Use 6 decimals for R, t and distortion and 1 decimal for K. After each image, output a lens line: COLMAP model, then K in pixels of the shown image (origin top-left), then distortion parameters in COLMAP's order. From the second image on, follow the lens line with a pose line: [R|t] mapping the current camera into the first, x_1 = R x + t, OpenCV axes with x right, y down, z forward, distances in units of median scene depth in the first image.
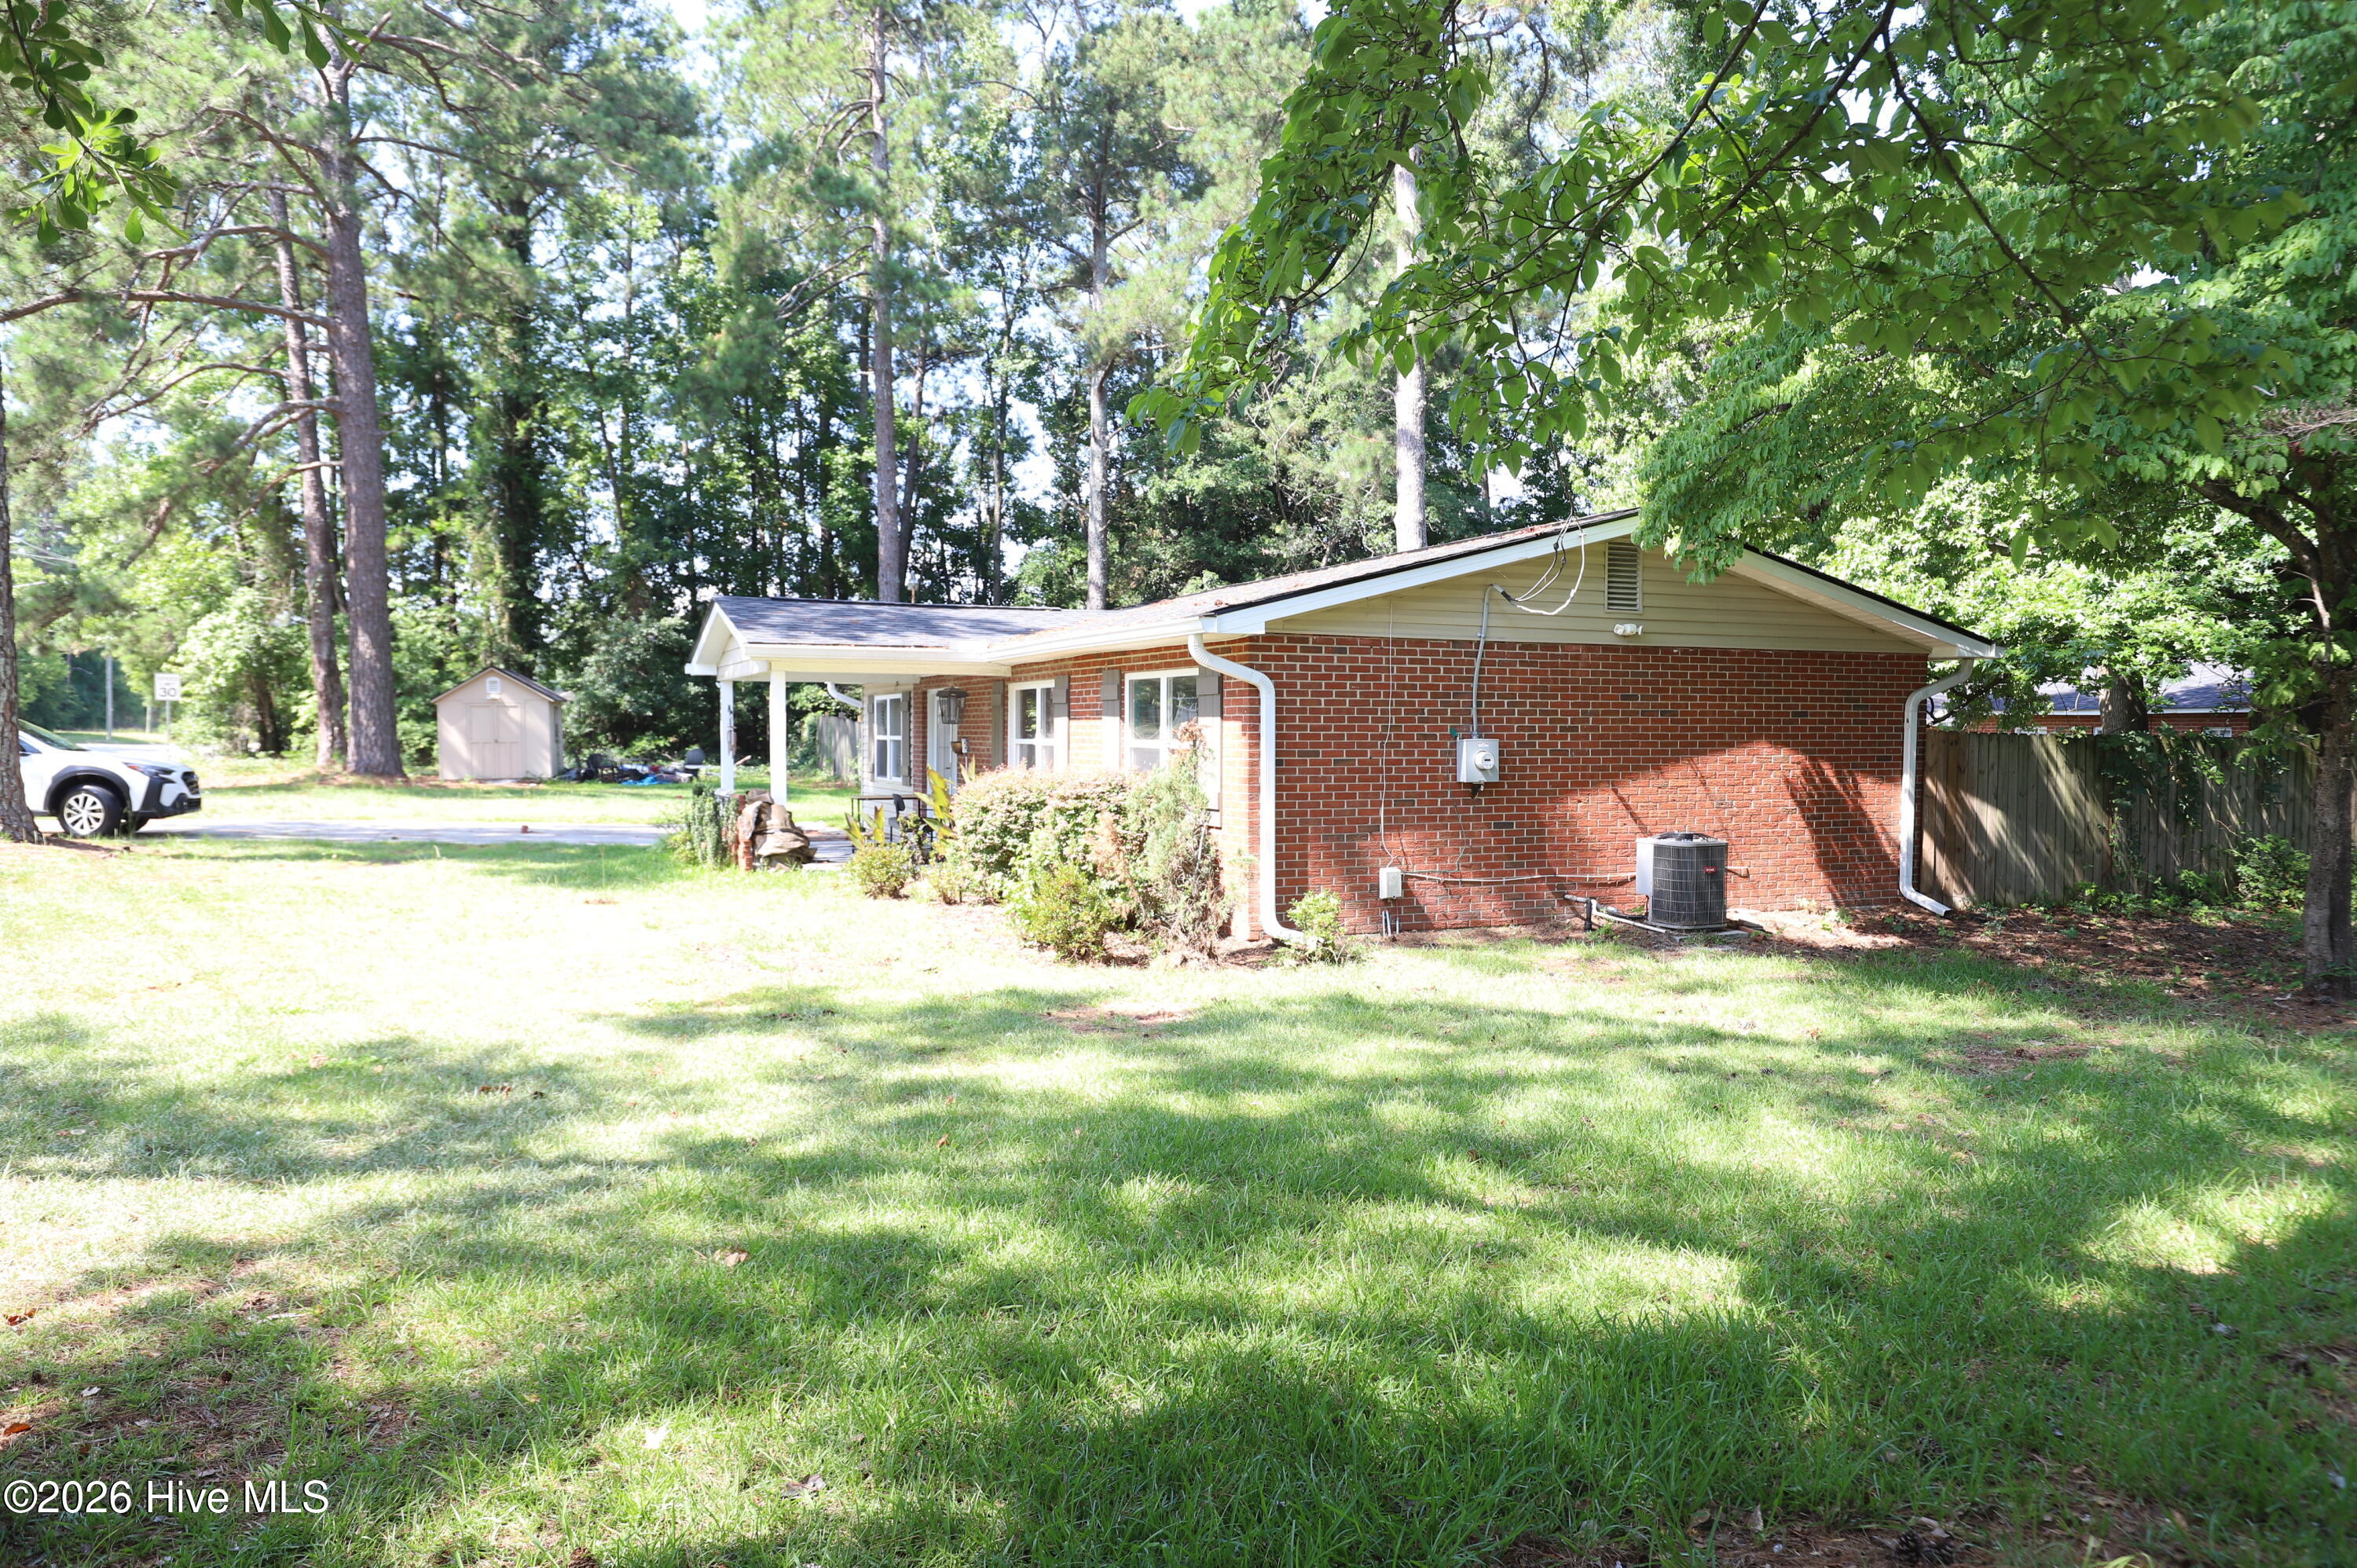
lens RADIAL K [[1571.8, 0, 1178.5], [0, 1571.8, 784.0], [0, 0, 1]] dist [-0.000527, -0.001995]
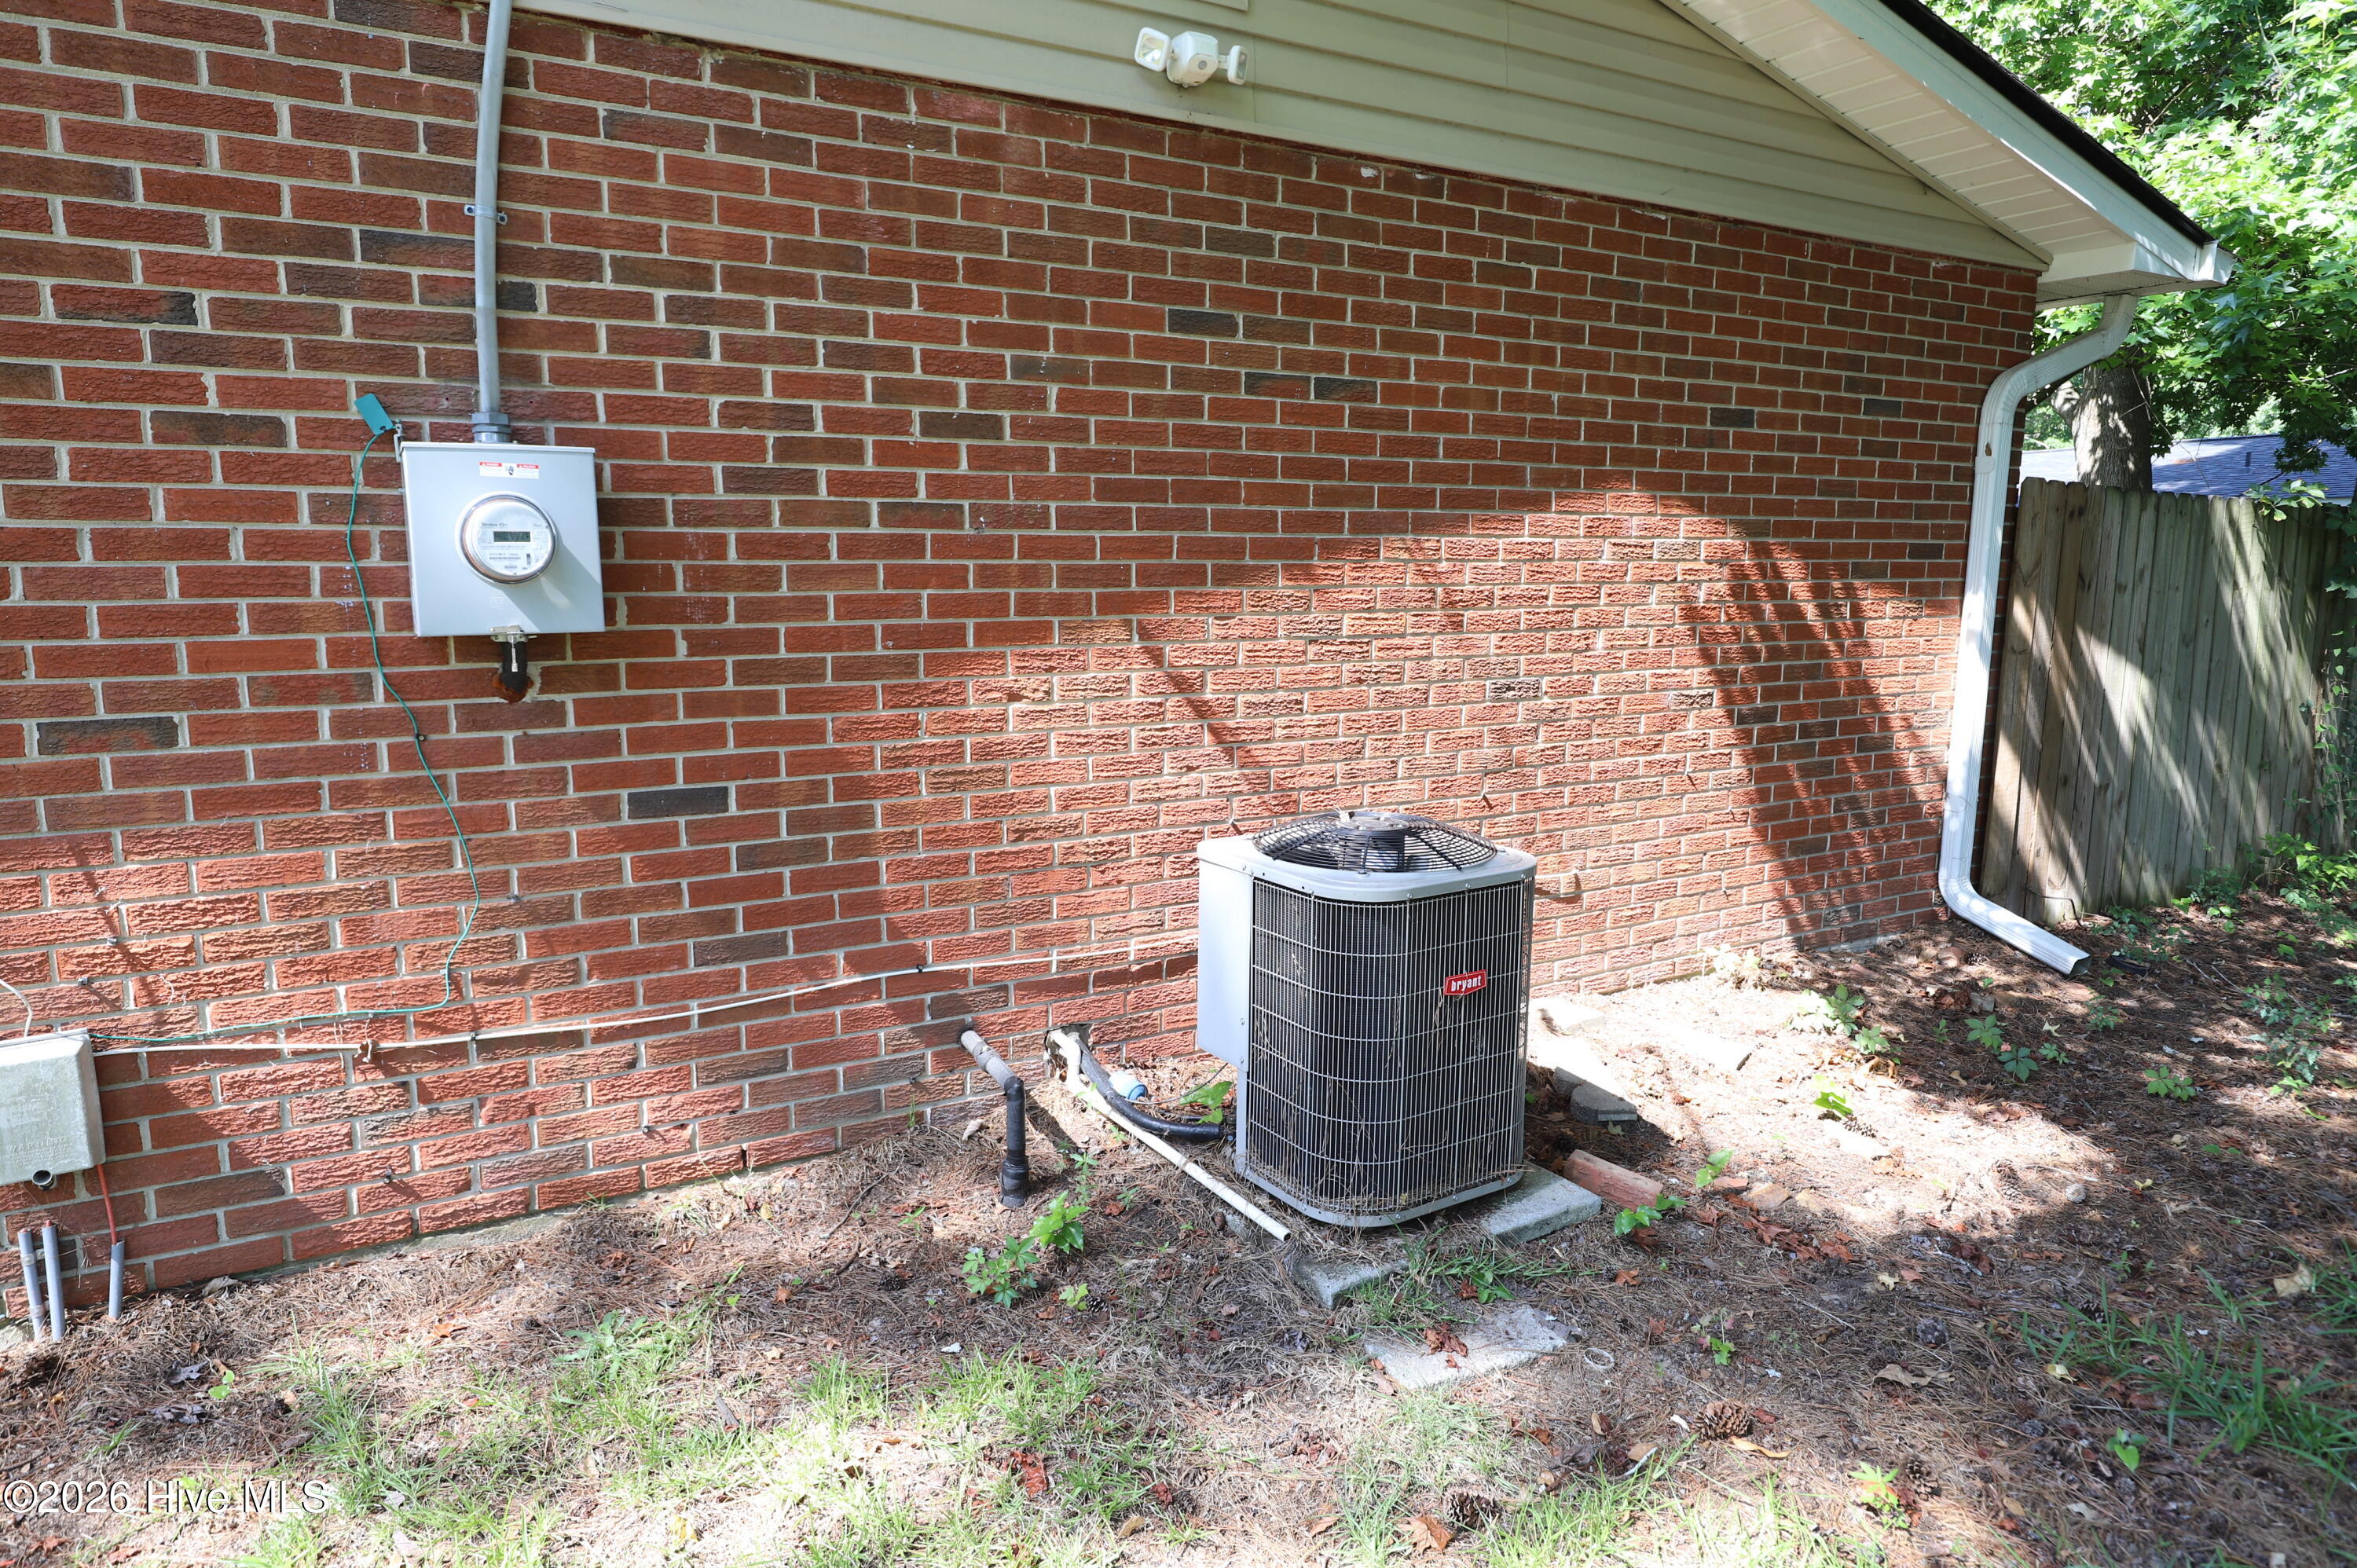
lens RADIAL K [[1459.5, 0, 1178.5], [0, 1459.5, 784.0], [0, 0, 1]] dist [-0.007855, -0.001398]
pose [[0.992694, -0.020716, 0.118867, 0.229237], [0.005895, 0.992302, 0.123702, -0.004663], [-0.120515, -0.122098, 0.985174, 0.671967]]
